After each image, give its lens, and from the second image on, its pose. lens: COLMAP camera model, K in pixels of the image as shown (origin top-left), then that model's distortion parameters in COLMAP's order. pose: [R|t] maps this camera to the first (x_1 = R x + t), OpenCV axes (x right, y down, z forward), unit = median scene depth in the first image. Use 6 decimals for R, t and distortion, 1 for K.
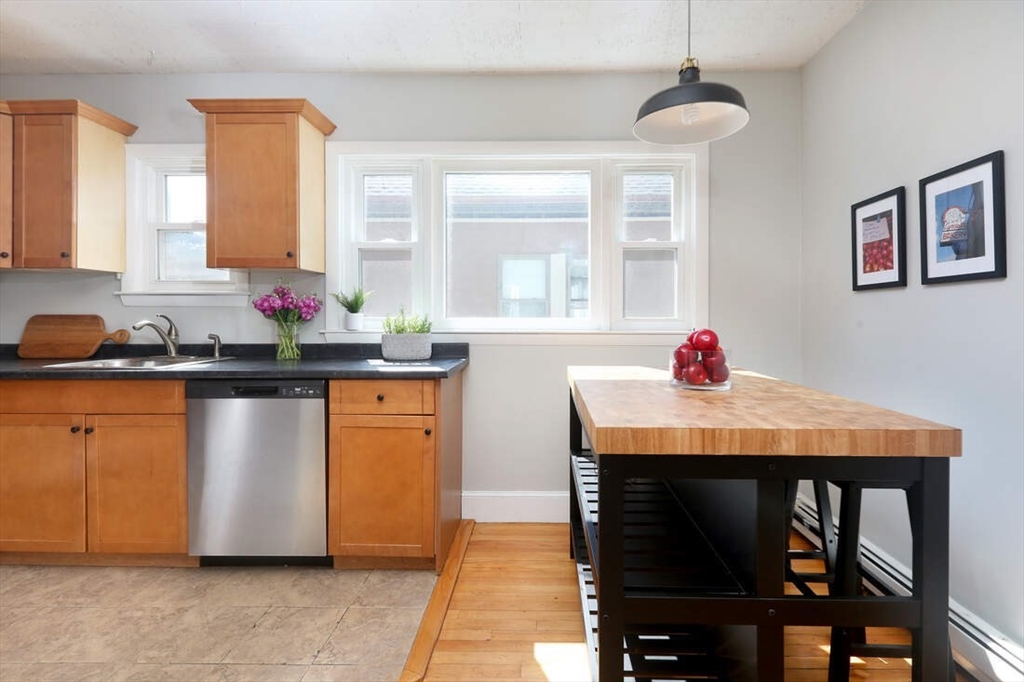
lens RADIAL K [[486.3, 0, 519.3], [0, 486.3, 316.6], [0, 0, 1]] dist [-0.005957, -0.001605]
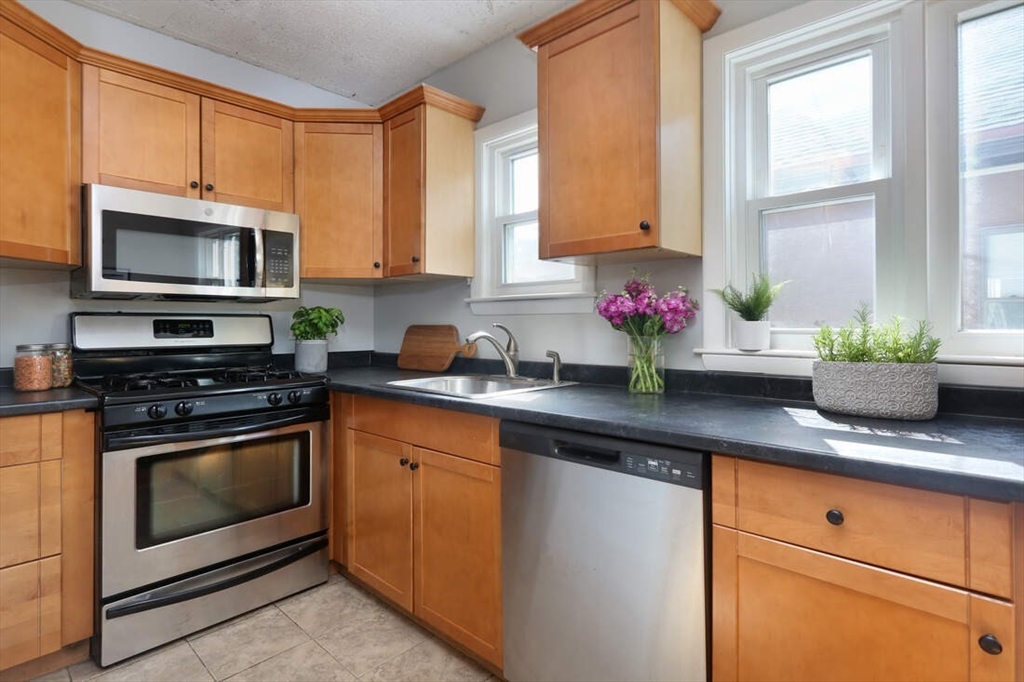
lens RADIAL K [[520.8, 0, 494.9], [0, 520.8, 326.8], [0, 0, 1]] dist [0.012419, 0.001958]
pose [[0.728049, -0.001480, -0.685524, -0.146100], [0.002743, 0.999996, 0.000755, -0.001267], [0.685520, -0.002430, 0.728050, 0.358938]]
